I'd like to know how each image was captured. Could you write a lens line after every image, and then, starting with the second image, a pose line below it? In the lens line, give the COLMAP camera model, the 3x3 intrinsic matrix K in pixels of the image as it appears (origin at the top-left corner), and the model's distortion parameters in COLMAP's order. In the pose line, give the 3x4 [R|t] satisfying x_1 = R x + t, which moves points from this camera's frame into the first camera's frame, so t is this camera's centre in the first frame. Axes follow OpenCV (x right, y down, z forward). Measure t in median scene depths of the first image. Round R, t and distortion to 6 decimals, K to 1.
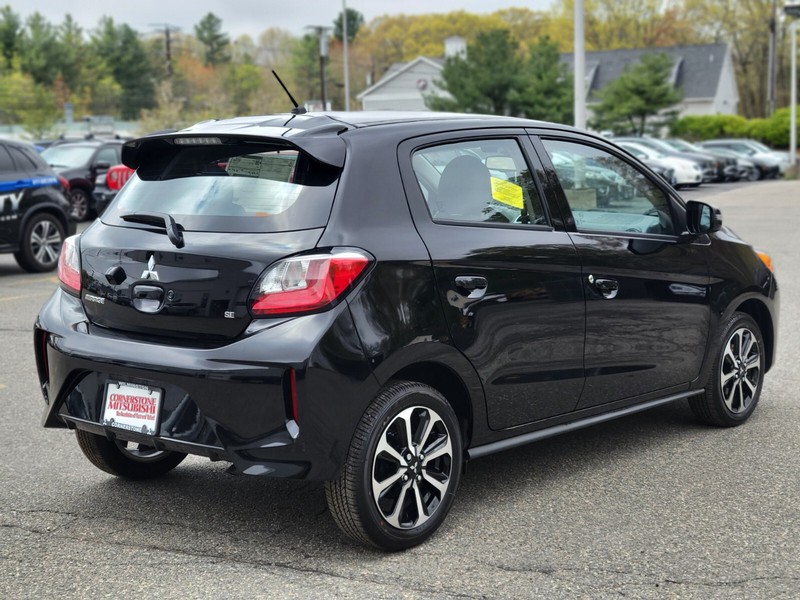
lens RADIAL K [[1298.6, 0, 400.0], [0, 1298.6, 300.0], [0, 0, 1]] dist [-0.015363, -0.262843]
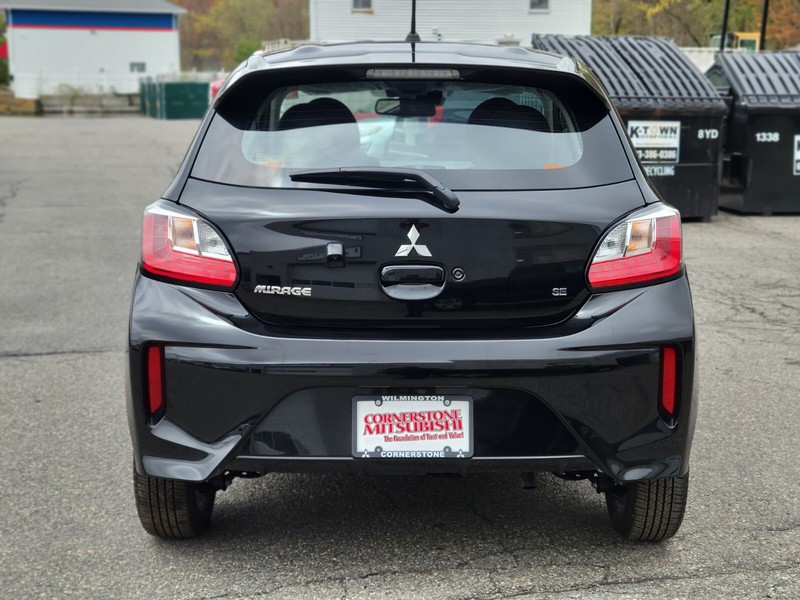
lens RADIAL K [[1298.6, 0, 400.0], [0, 1298.6, 300.0], [0, 0, 1]] dist [-0.015363, -0.262843]
pose [[0.755200, -0.090610, 0.649202, -0.694247], [0.067665, 0.995885, 0.060284, -0.036630], [-0.651993, -0.001598, 0.758223, 0.433365]]
